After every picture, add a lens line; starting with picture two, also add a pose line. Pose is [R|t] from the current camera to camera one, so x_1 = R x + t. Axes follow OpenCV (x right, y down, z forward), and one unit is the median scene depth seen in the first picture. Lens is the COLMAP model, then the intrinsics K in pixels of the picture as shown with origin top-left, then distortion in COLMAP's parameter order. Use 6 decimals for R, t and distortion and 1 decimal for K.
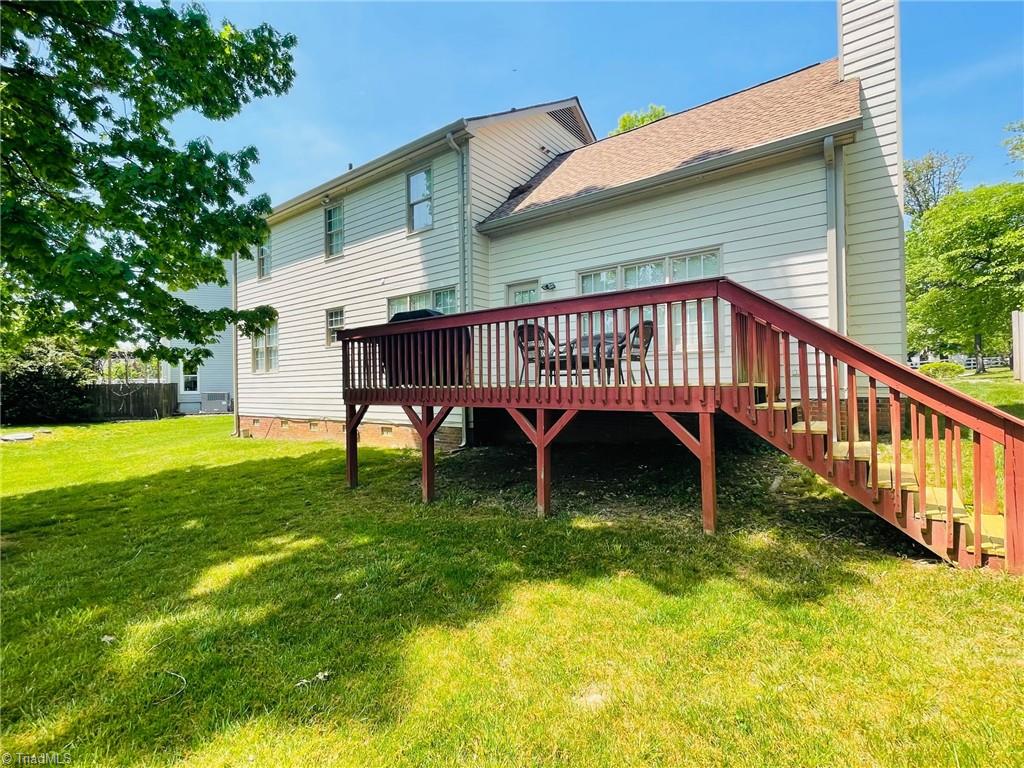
lens RADIAL K [[475.5, 0, 512.0], [0, 475.5, 384.0], [0, 0, 1]] dist [-0.000971, -0.000078]
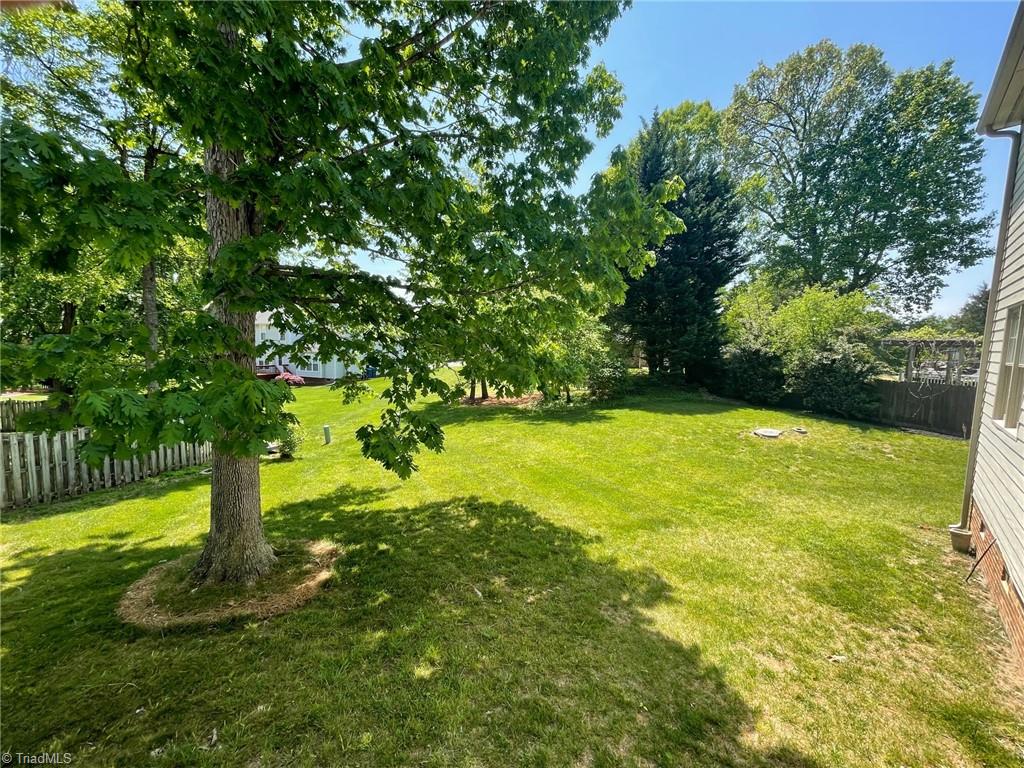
lens RADIAL K [[411.5, 0, 512.0], [0, 411.5, 384.0], [0, 0, 1]] dist [-0.004150, -0.000440]
pose [[-0.121902, 0.112589, -0.986136, -0.157902], [-0.015993, 0.993194, 0.115372, -0.129174], [0.992413, 0.029835, -0.119272, 0.824618]]
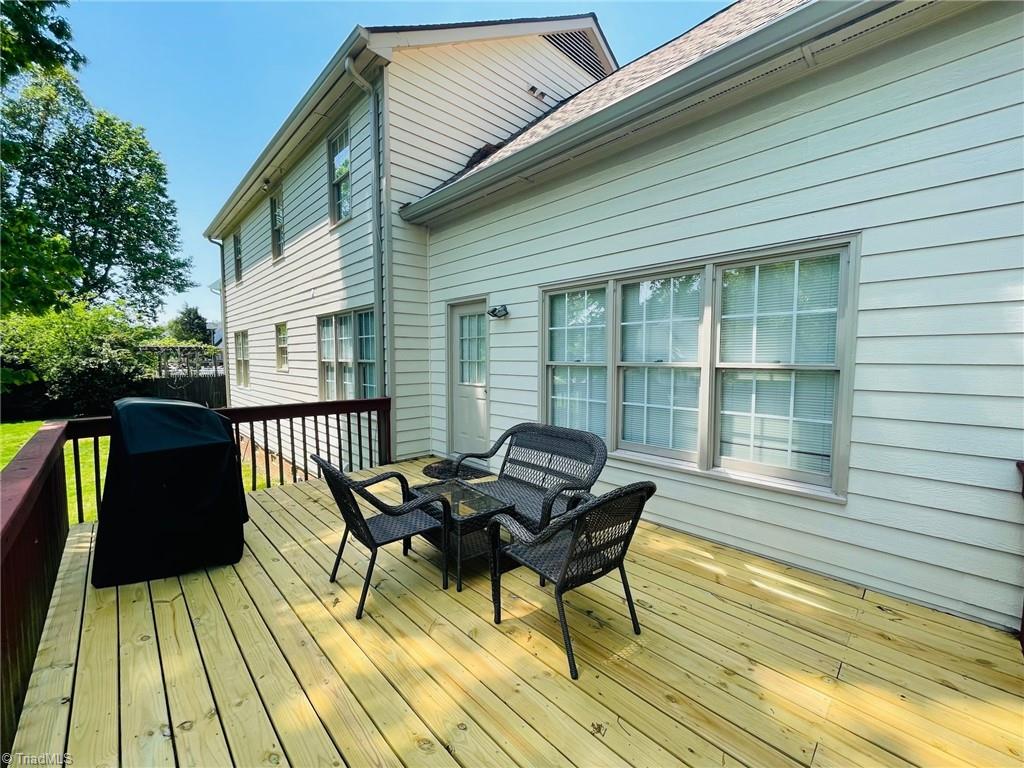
lens RADIAL K [[411.5, 0, 512.0], [0, 411.5, 384.0], [0, 0, 1]] dist [-0.004150, -0.000440]
pose [[0.987023, 0.023548, -0.158845, 0.148456], [-0.011381, 0.996960, 0.077076, -0.130804], [0.160177, -0.074268, 0.984290, 0.416293]]
